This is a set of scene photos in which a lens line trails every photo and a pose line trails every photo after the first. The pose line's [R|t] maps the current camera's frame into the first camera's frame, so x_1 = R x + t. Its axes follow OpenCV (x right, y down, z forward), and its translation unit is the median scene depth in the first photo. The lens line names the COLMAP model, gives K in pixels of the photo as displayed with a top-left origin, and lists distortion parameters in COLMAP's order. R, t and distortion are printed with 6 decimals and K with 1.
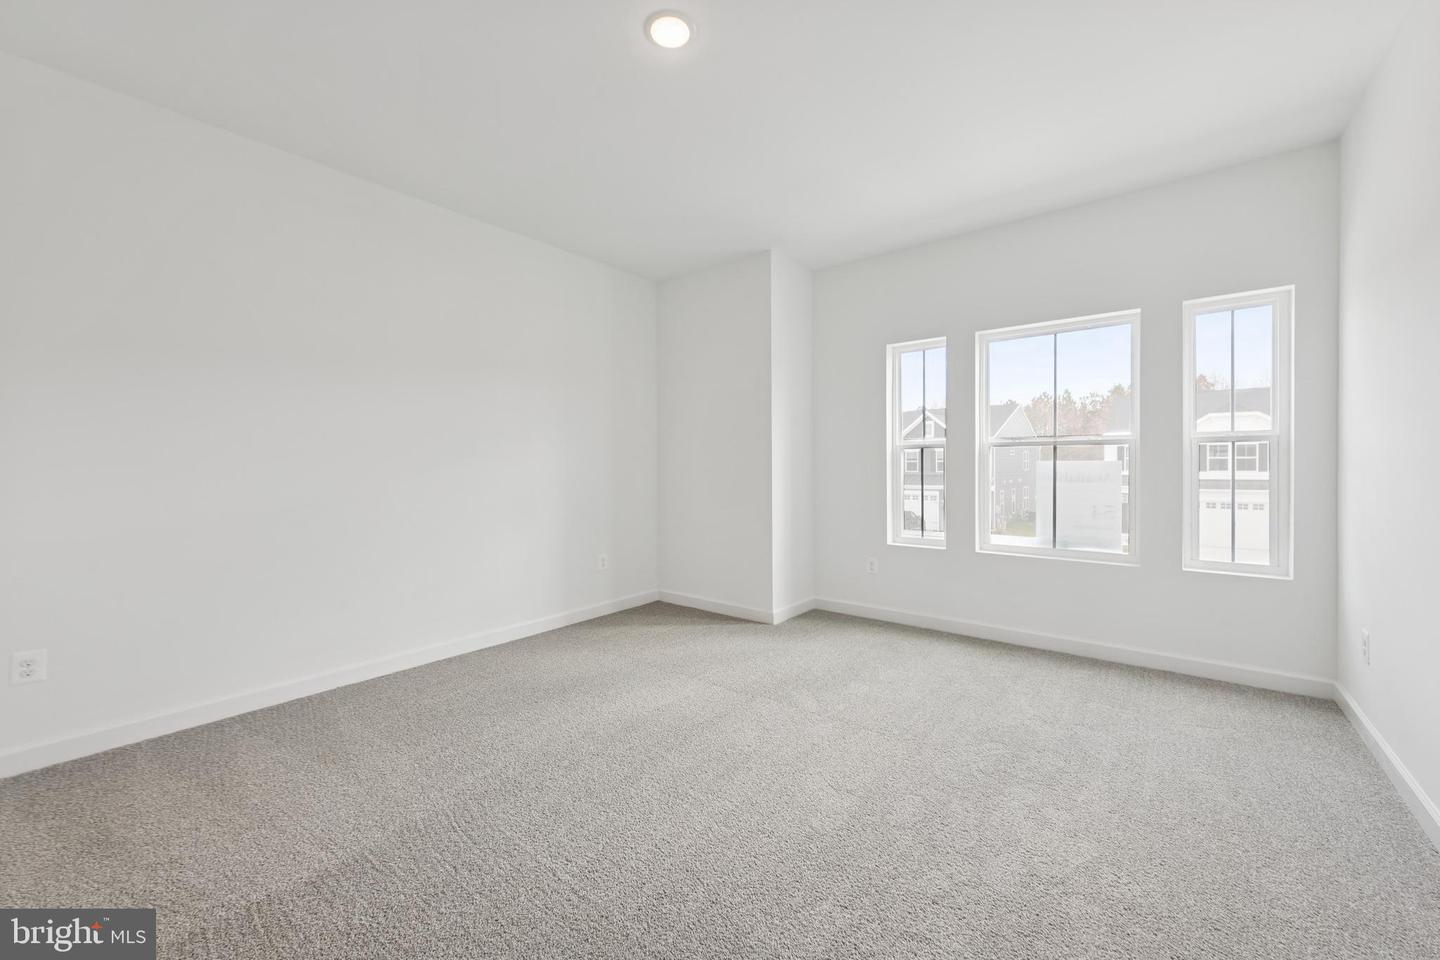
lens RADIAL K [[567.2, 0, 712.6], [0, 567.2, 470.9], [0, 0, 1]] dist [0.031382, -0.008405]
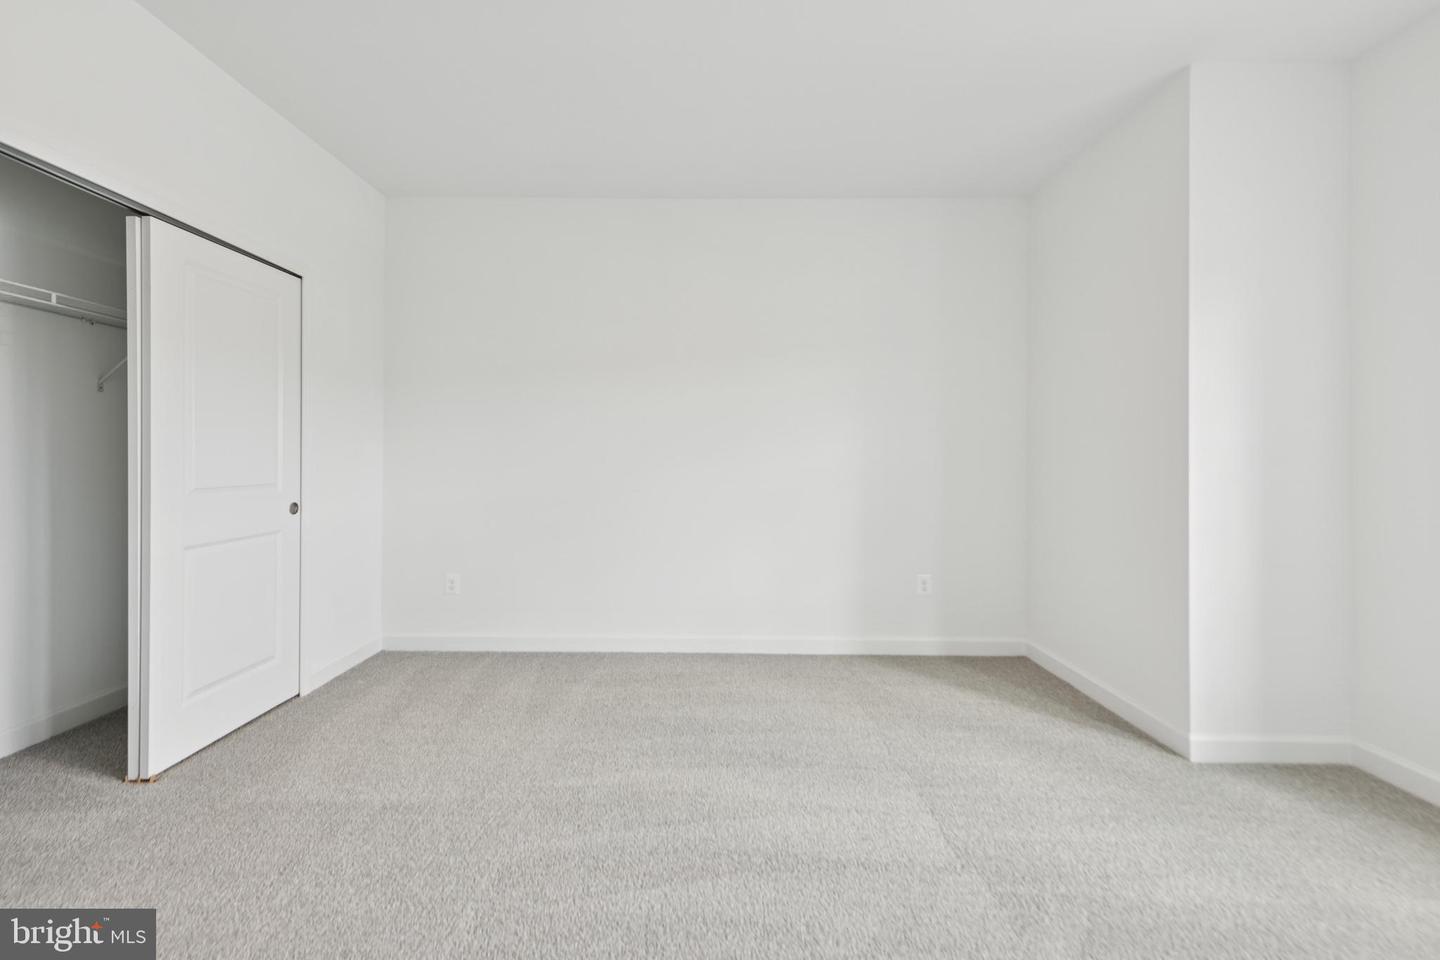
lens RADIAL K [[581.3, 0, 715.7], [0, 581.3, 458.5], [0, 0, 1]] dist [0.025785, -0.009569]
pose [[0.621468, 0.008446, -0.783394, 0.264208], [-0.016005, 0.999870, -0.001917, -0.004999], [0.783276, 0.013730, 0.621523, 0.306606]]
